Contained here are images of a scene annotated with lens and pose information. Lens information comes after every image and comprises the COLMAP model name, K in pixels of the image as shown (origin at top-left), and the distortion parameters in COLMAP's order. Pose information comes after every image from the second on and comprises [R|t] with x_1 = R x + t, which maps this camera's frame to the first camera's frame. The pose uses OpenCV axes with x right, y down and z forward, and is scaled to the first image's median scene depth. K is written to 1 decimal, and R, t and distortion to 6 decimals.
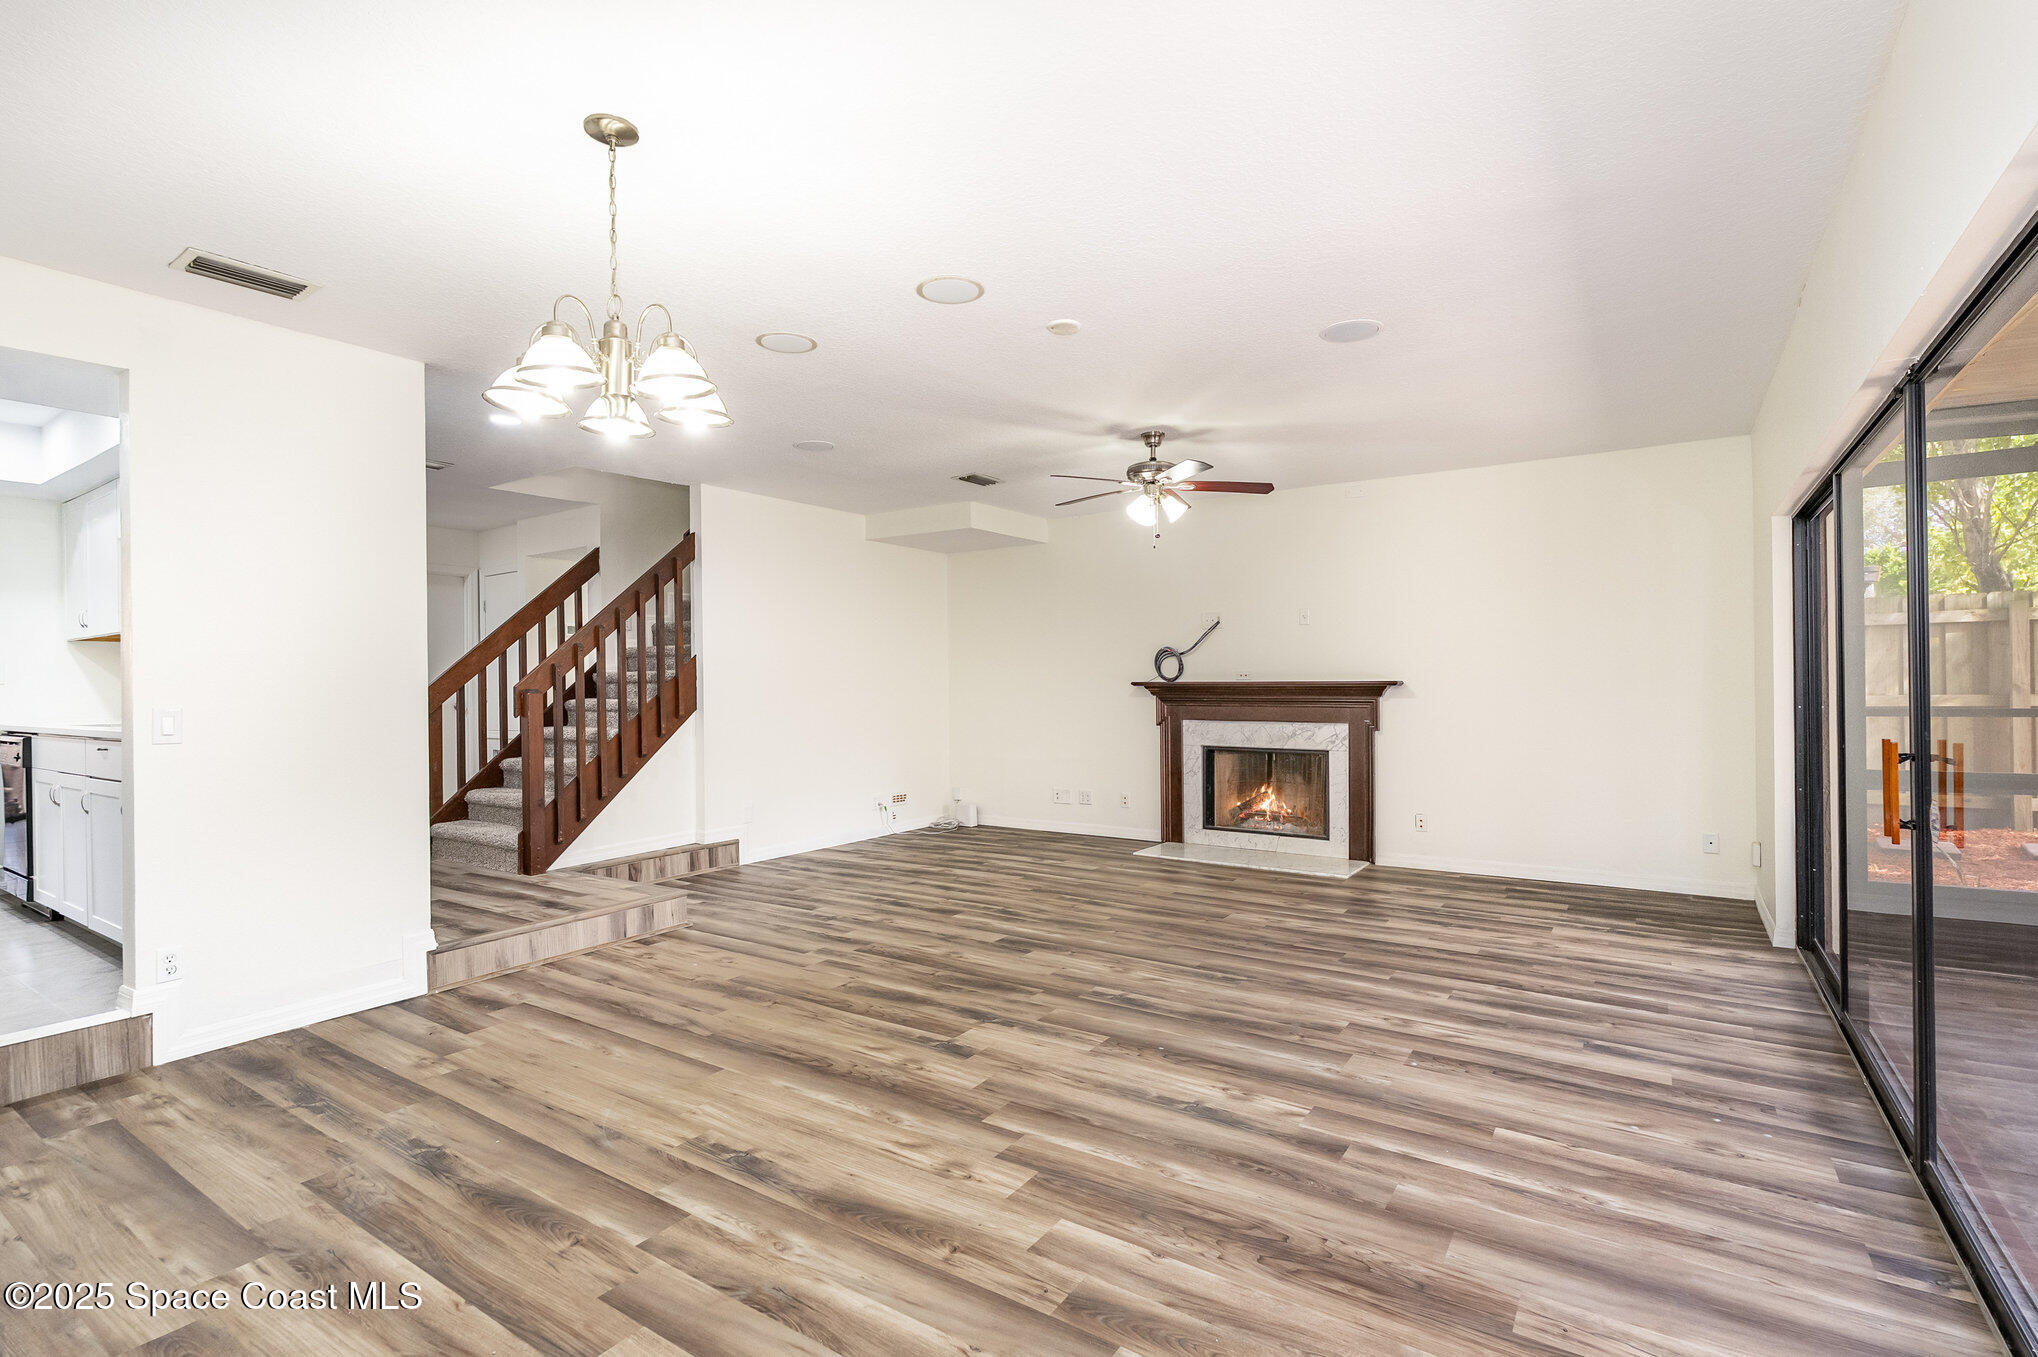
lens RADIAL K [[946.1, 0, 1019.0], [0, 946.1, 678.5], [0, 0, 1]] dist [-0.002332, -0.000033]
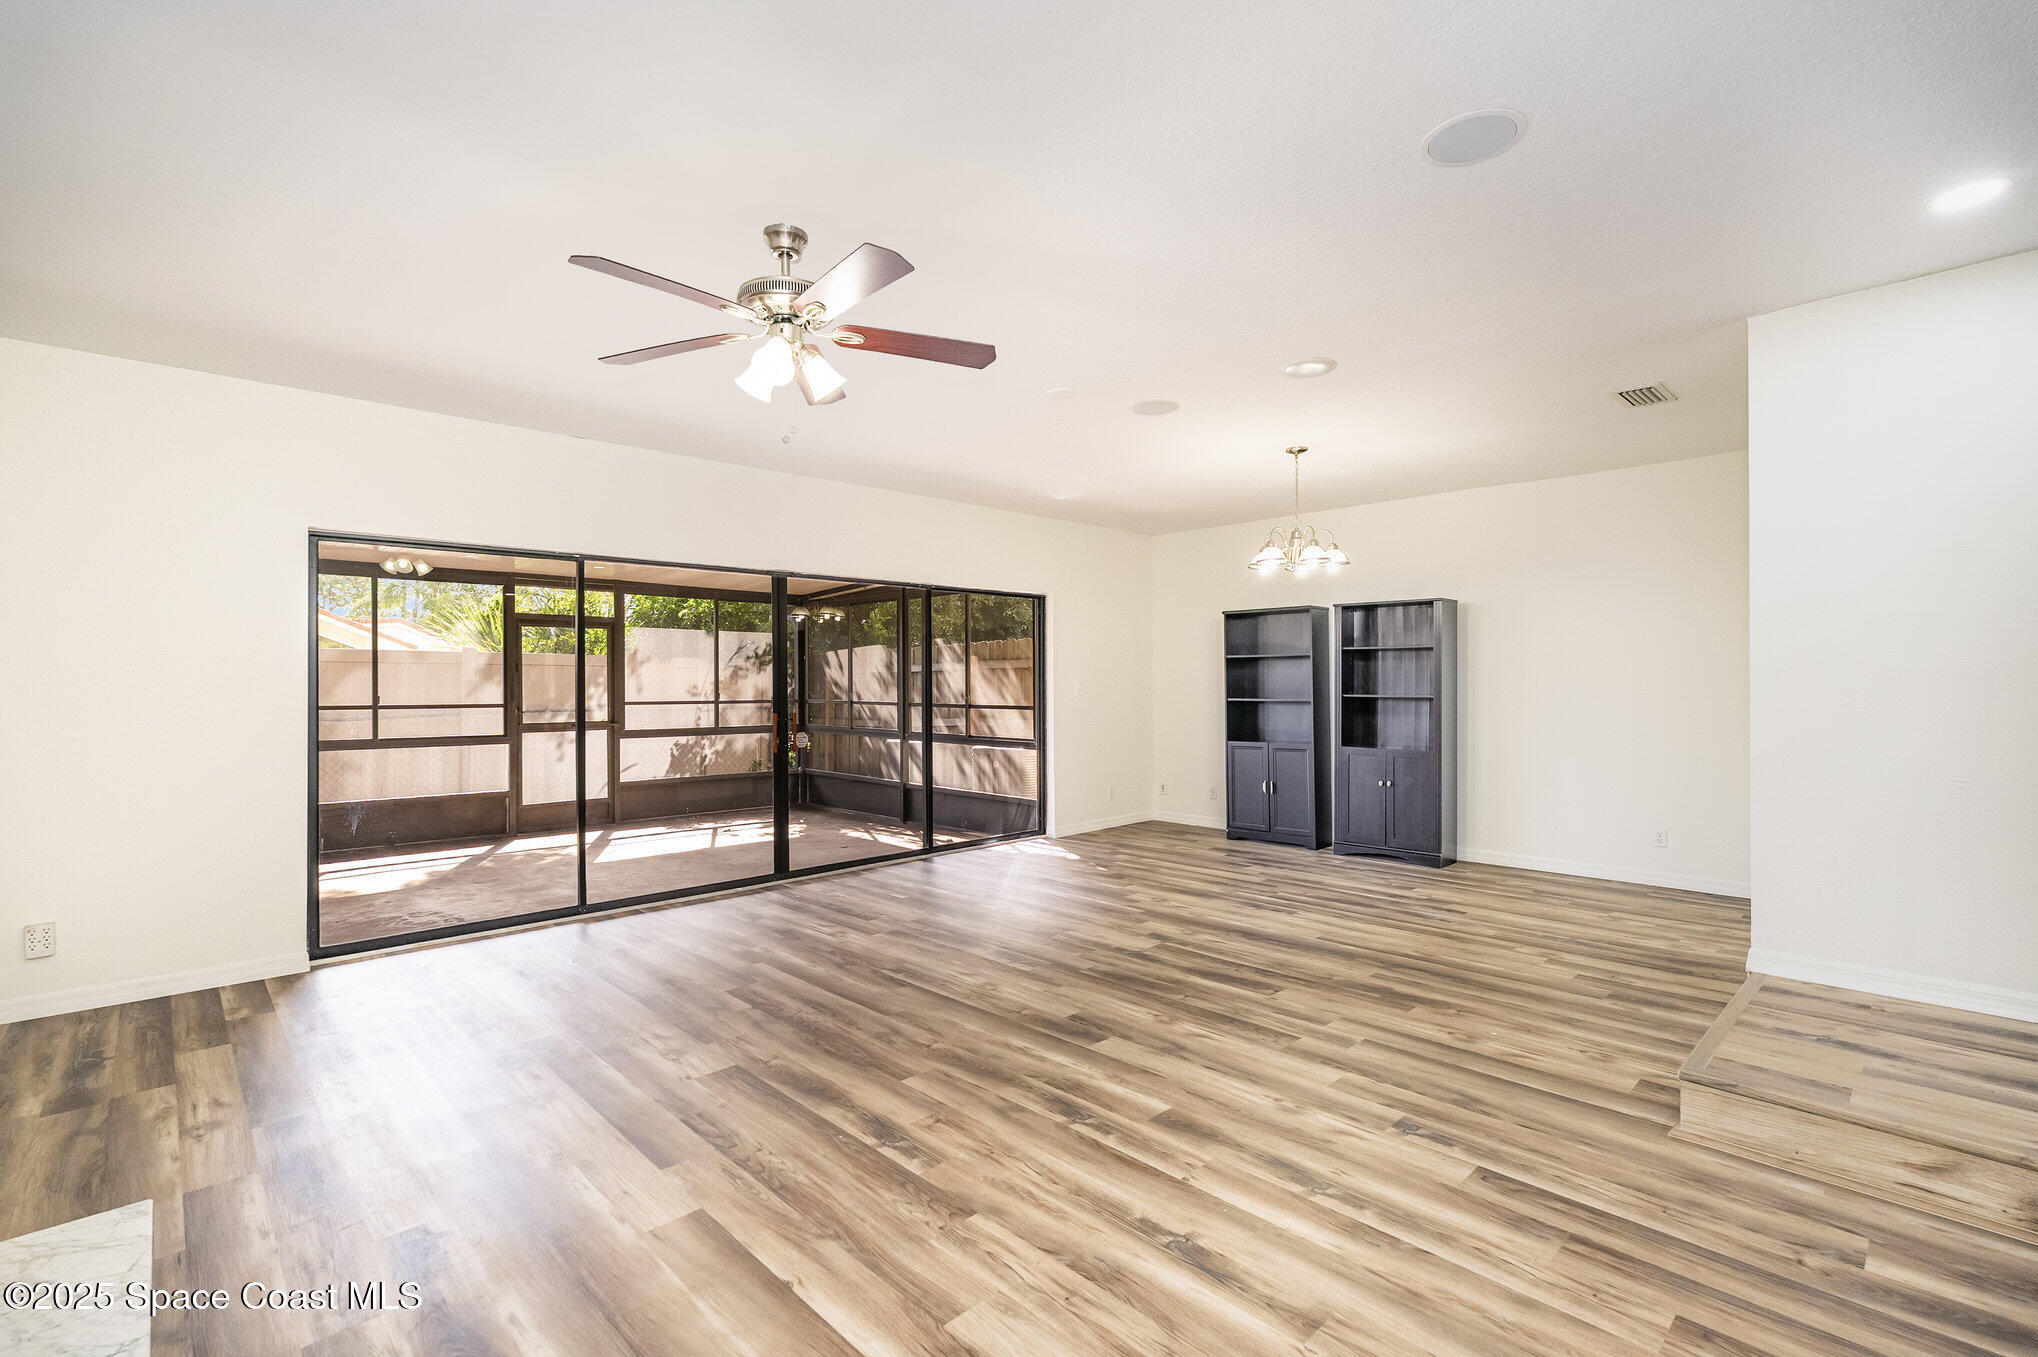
lens RADIAL K [[908.8, 0, 1022.9], [0, 908.8, 678.7], [0, 0, 1]] dist [-0.001483, -0.000050]
pose [[-0.978261, 0.018242, 0.206575, -0.121922], [0.015571, 0.999773, -0.014550, 0.010178], [-0.206794, -0.011017, -0.978323, 1.880221]]
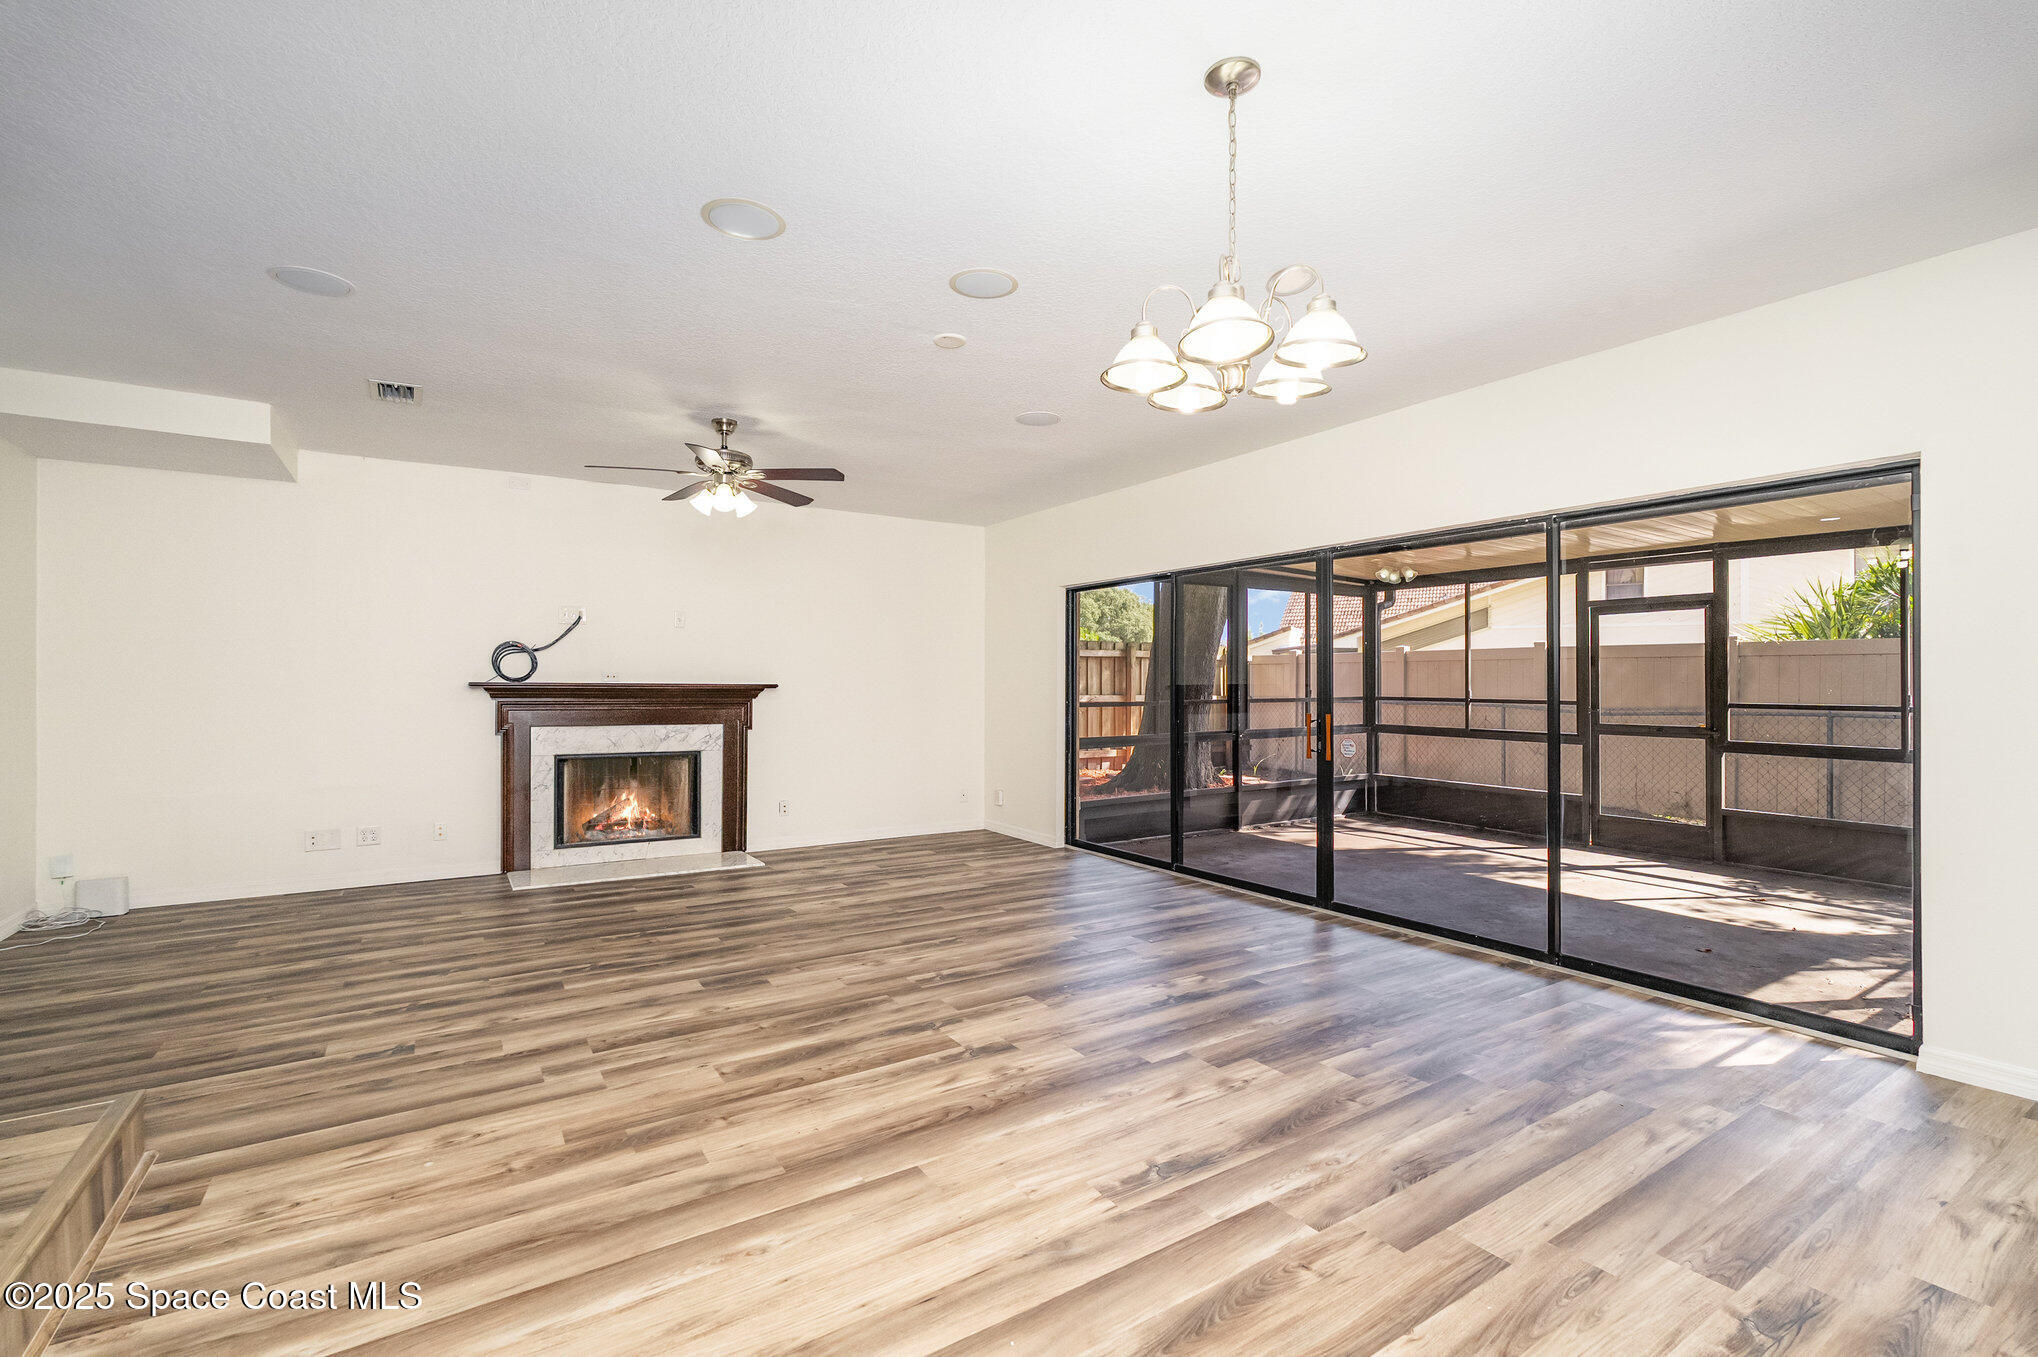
lens RADIAL K [[908.8, 0, 1022.9], [0, 908.8, 678.7], [0, 0, 1]] dist [-0.001483, -0.000050]
pose [[0.387834, 0.017683, 0.921560, -0.734950], [-0.011098, 0.999833, -0.014515, 0.012615], [-0.921662, -0.004598, 0.387965, 0.468832]]
